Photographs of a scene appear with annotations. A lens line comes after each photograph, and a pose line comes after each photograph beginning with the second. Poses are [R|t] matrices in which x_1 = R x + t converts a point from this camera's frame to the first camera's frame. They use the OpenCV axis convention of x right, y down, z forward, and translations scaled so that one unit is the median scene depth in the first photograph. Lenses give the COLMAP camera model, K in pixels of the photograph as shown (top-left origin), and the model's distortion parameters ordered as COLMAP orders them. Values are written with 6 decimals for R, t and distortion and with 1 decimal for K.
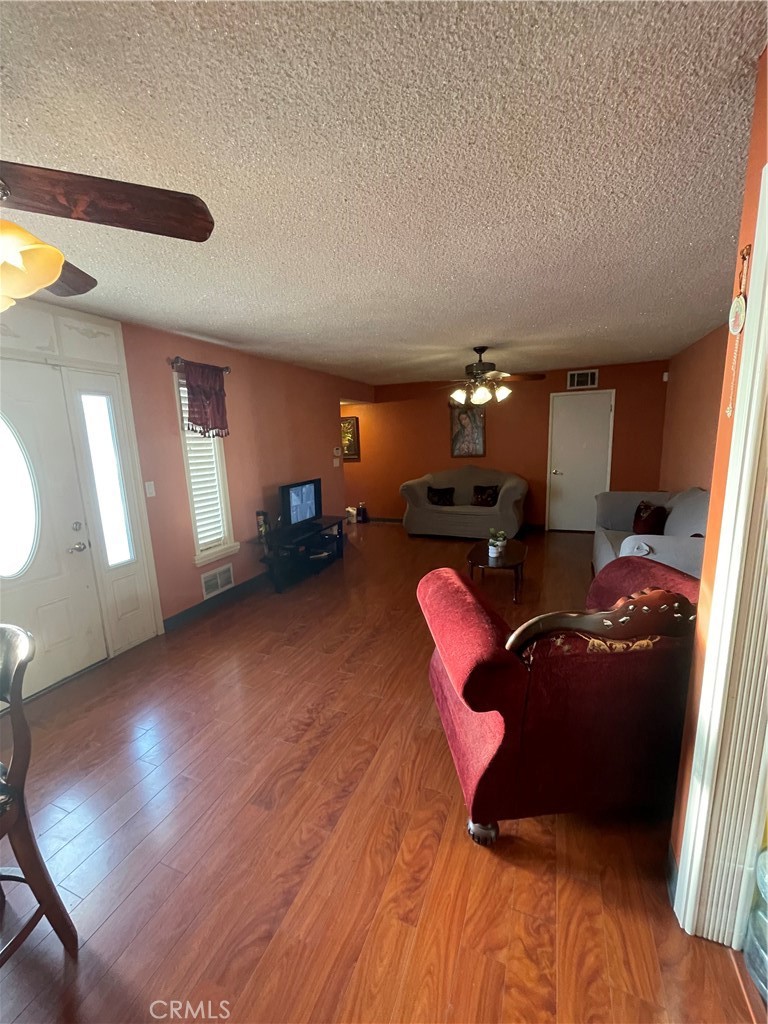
lens RADIAL K [[415.4, 0, 383.0], [0, 415.4, 513.1], [0, 0, 1]] dist [-0.002989, 0.000164]
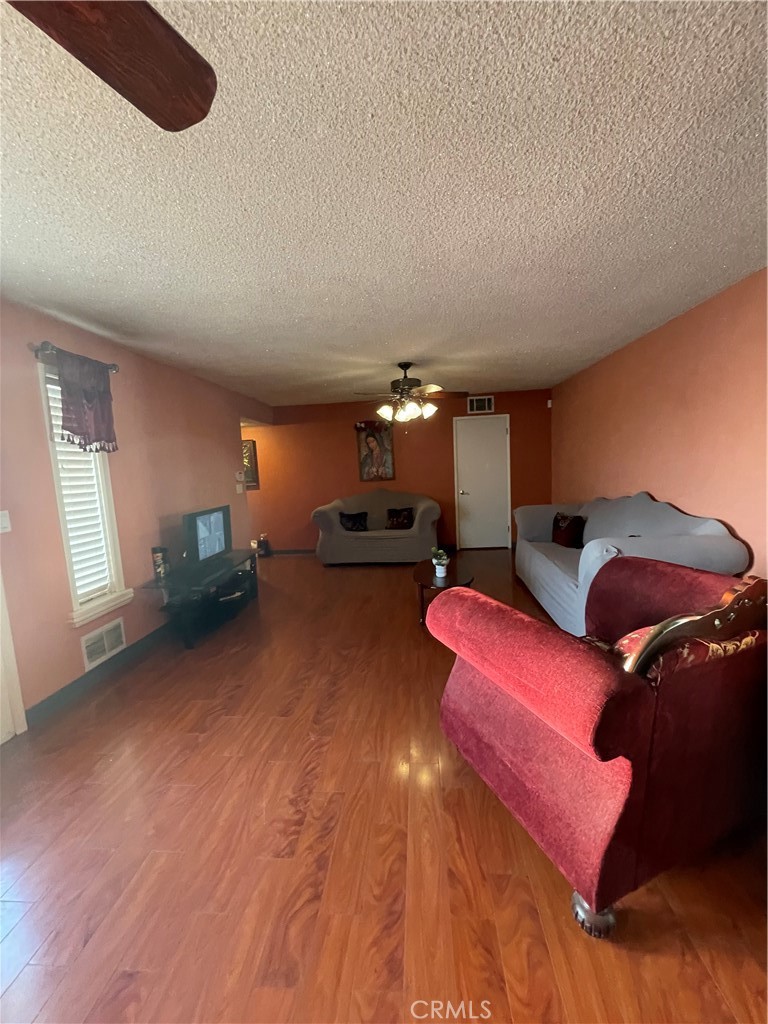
lens RADIAL K [[415.4, 0, 383.0], [0, 415.4, 513.1], [0, 0, 1]] dist [-0.002989, 0.000164]
pose [[0.953845, -0.045046, 0.296901, -0.127069], [0.068398, 0.995288, -0.068735, 0.015987], [-0.292406, 0.085870, 0.952431, 0.119689]]
